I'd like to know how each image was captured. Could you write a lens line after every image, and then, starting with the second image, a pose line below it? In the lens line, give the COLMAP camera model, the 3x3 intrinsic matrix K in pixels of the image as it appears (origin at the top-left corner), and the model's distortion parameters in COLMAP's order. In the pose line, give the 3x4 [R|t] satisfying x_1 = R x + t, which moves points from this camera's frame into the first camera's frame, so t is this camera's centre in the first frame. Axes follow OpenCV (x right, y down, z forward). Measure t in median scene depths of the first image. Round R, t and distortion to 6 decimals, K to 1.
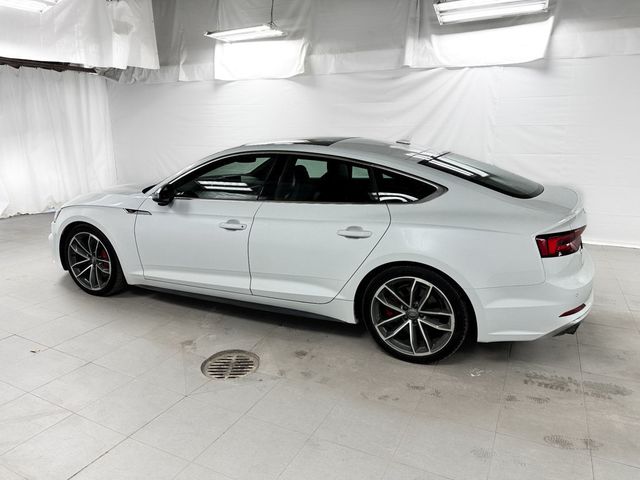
lens RADIAL K [[442.1, 0, 320.0], [0, 442.1, 240.0], [0, 0, 1]] dist [0.061132, -0.065932]
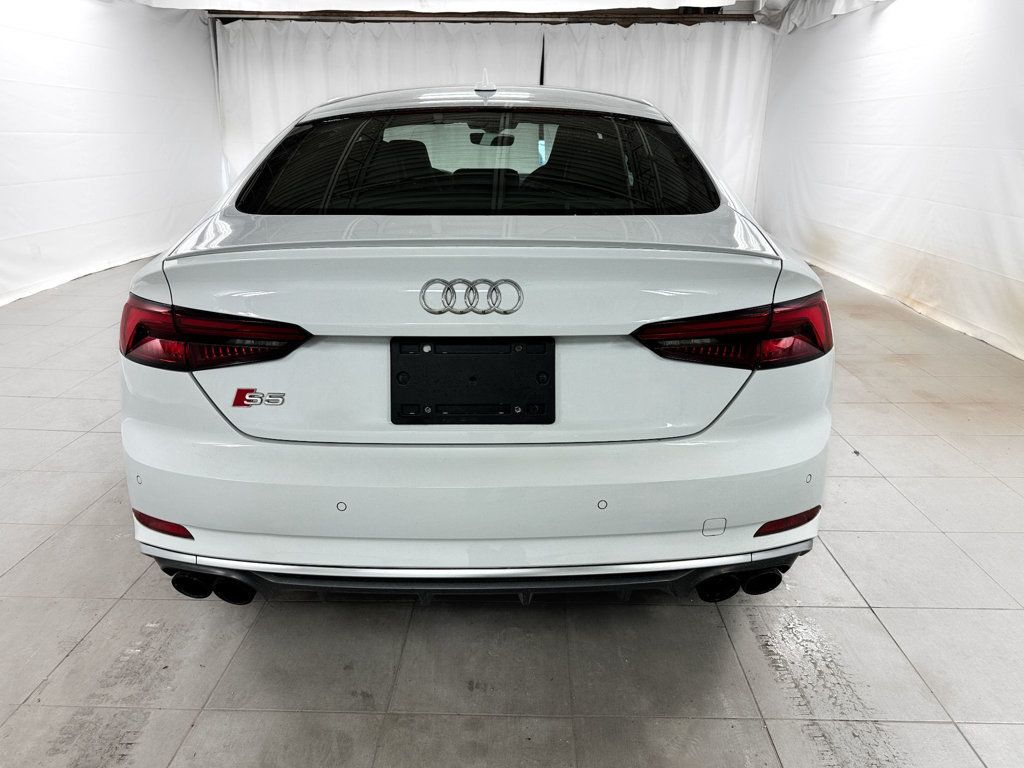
lens RADIAL K [[720.6, 0, 512.0], [0, 720.6, 384.0], [0, 0, 1]] dist [0.032617, -0.040261]
pose [[0.427019, 0.299310, -0.853269, 0.451675], [-0.226524, 0.948948, 0.219508, -0.057013], [0.875410, 0.099552, 0.473020, 0.373456]]
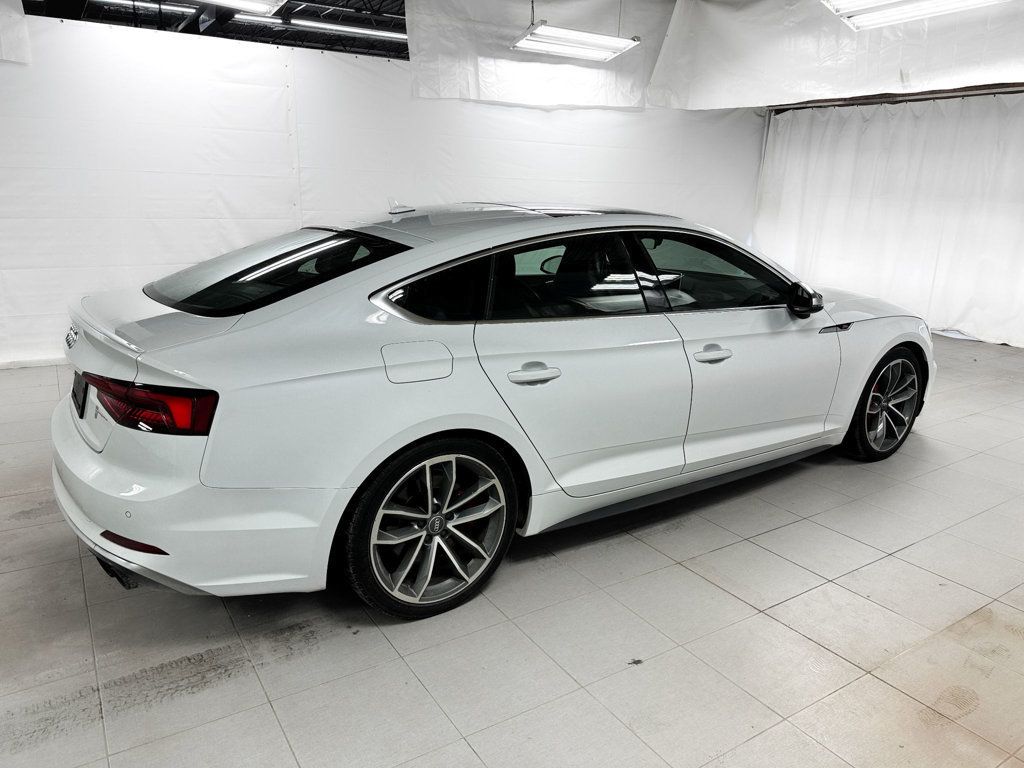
lens RADIAL K [[715.2, 0, 512.0], [0, 715.2, 384.0], [0, 0, 1]] dist [-0.000355, -0.005014]
pose [[-0.505535, 0.220268, -0.834216, 0.464017], [-0.229965, 0.897490, 0.376334, -0.201429], [0.831595, 0.382091, -0.403059, 0.801698]]
